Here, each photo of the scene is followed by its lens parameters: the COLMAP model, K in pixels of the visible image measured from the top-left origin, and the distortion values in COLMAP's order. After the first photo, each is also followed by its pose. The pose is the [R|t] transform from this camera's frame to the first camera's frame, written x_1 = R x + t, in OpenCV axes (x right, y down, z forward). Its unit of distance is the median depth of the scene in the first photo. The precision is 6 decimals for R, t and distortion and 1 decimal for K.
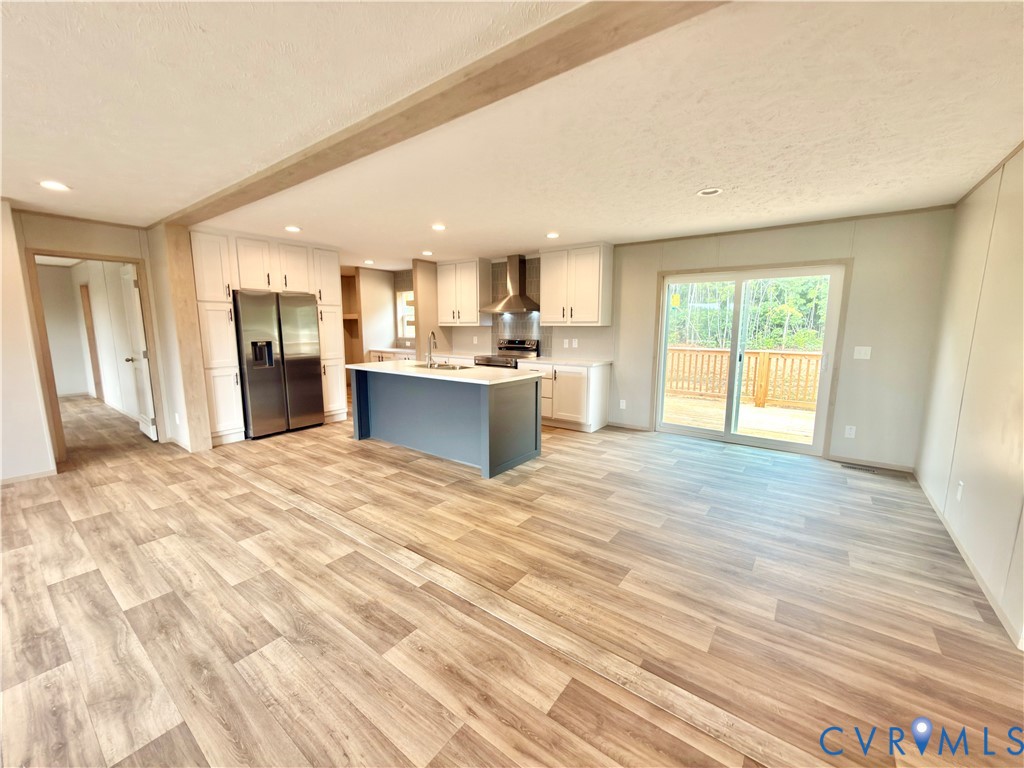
lens RADIAL K [[409.6, 0, 512.1], [0, 409.6, 384.7], [0, 0, 1]] dist [-0.000351, -0.000057]
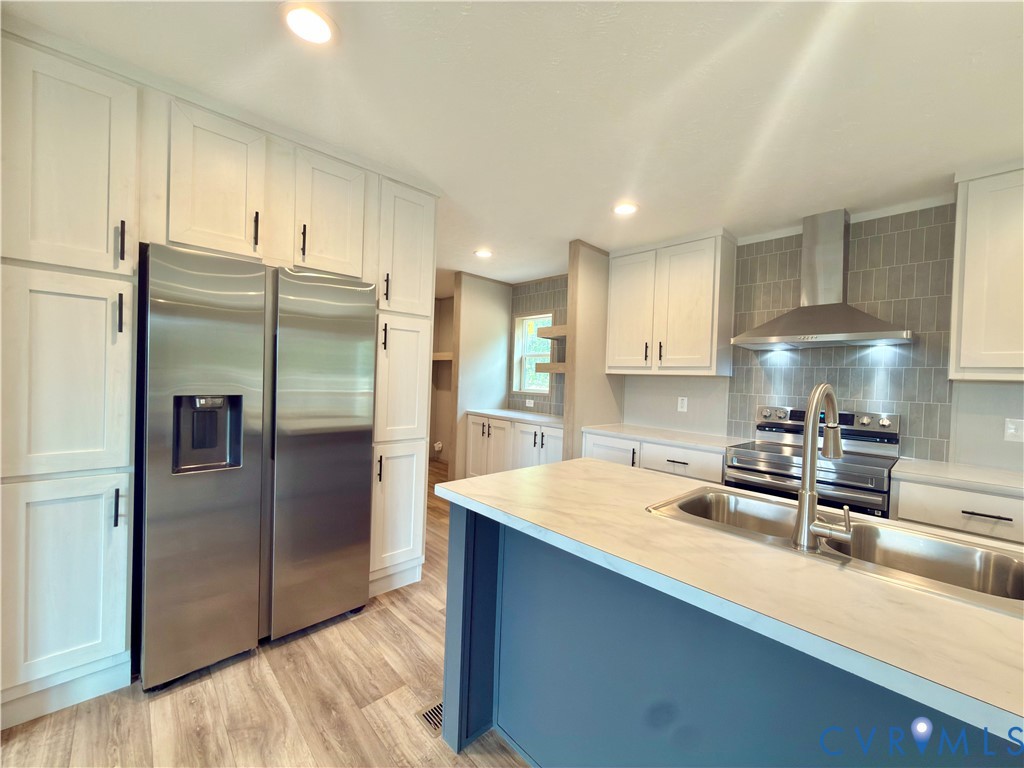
lens RADIAL K [[409.6, 0, 512.7], [0, 409.6, 383.3], [0, 0, 1]] dist [-0.000351, -0.000057]
pose [[0.984993, 0.035337, -0.168937, -0.268248], [-0.057558, 0.990037, -0.128510, -0.076703], [0.162713, 0.136305, 0.977213, 0.624868]]
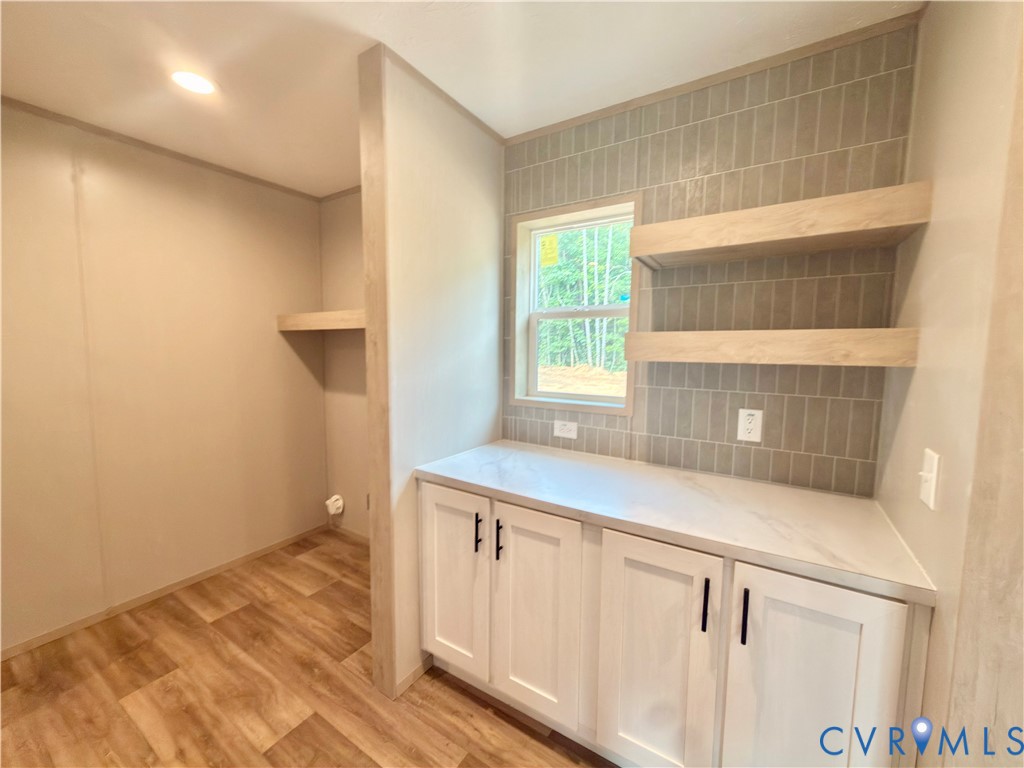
lens RADIAL K [[409.6, 0, 510.8], [0, 409.6, 384.0], [0, 0, 1]] dist [-0.000351, -0.000057]
pose [[0.997335, -0.002450, 0.072913, -0.453199], [0.006331, 0.998572, -0.053049, -0.170291], [-0.072678, 0.053369, 0.995926, 1.127385]]
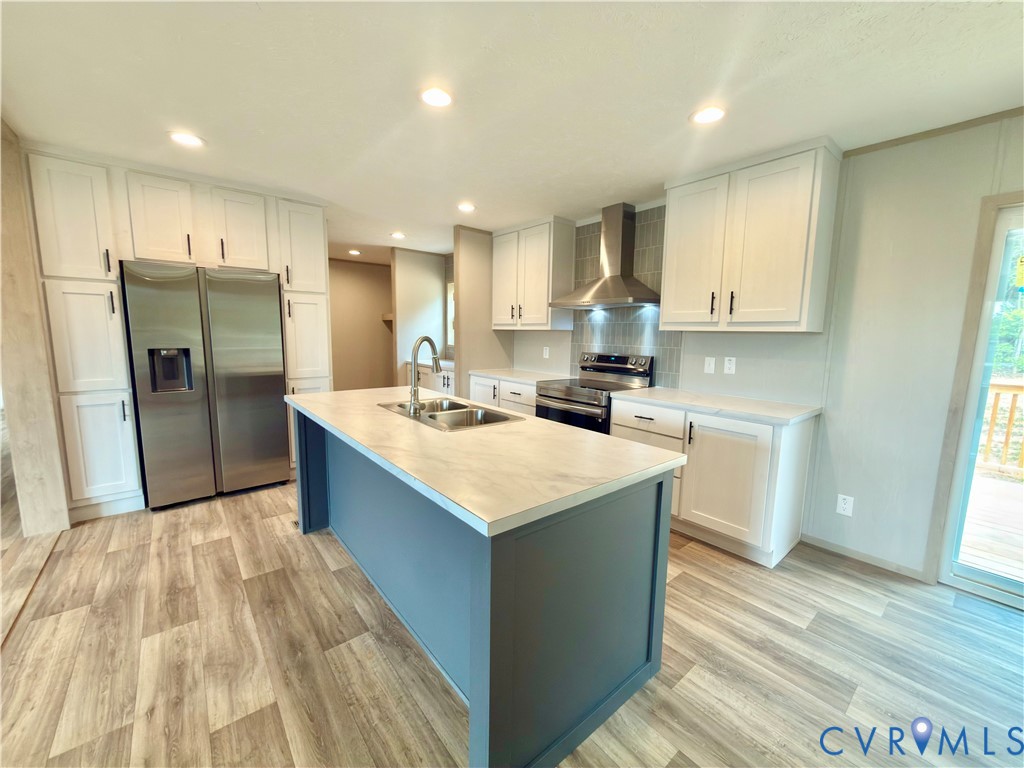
lens RADIAL K [[409.6, 0, 512.4], [0, 409.6, 384.0], [0, 0, 1]] dist [-0.000351, -0.000057]
pose [[0.971921, 0.044975, -0.230969, 0.010507], [-0.049566, 0.998671, -0.014109, -0.062874], [0.230027, 0.025161, 0.972859, 0.478620]]
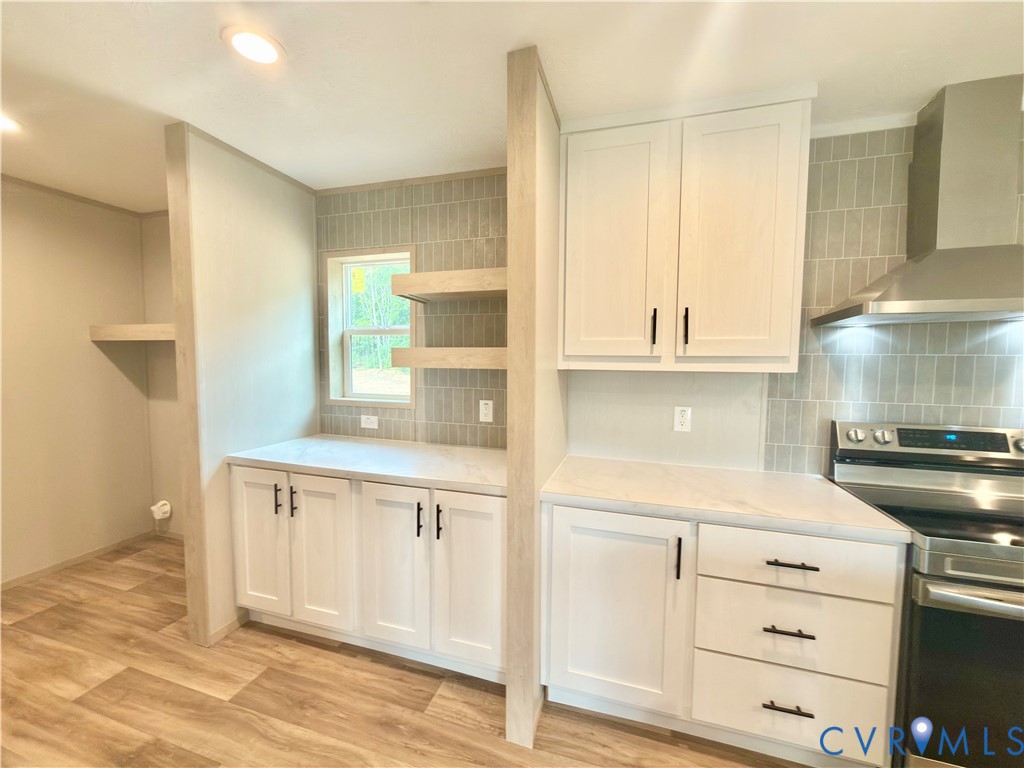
lens RADIAL K [[409.6, 0, 513.5], [0, 409.6, 386.4], [0, 0, 1]] dist [-0.000351, -0.000057]
pose [[0.940607, -0.016961, 0.339072, -0.381239], [0.041264, 0.997058, -0.064593, -0.152461], [-0.336979, 0.074748, 0.938540, 0.994451]]
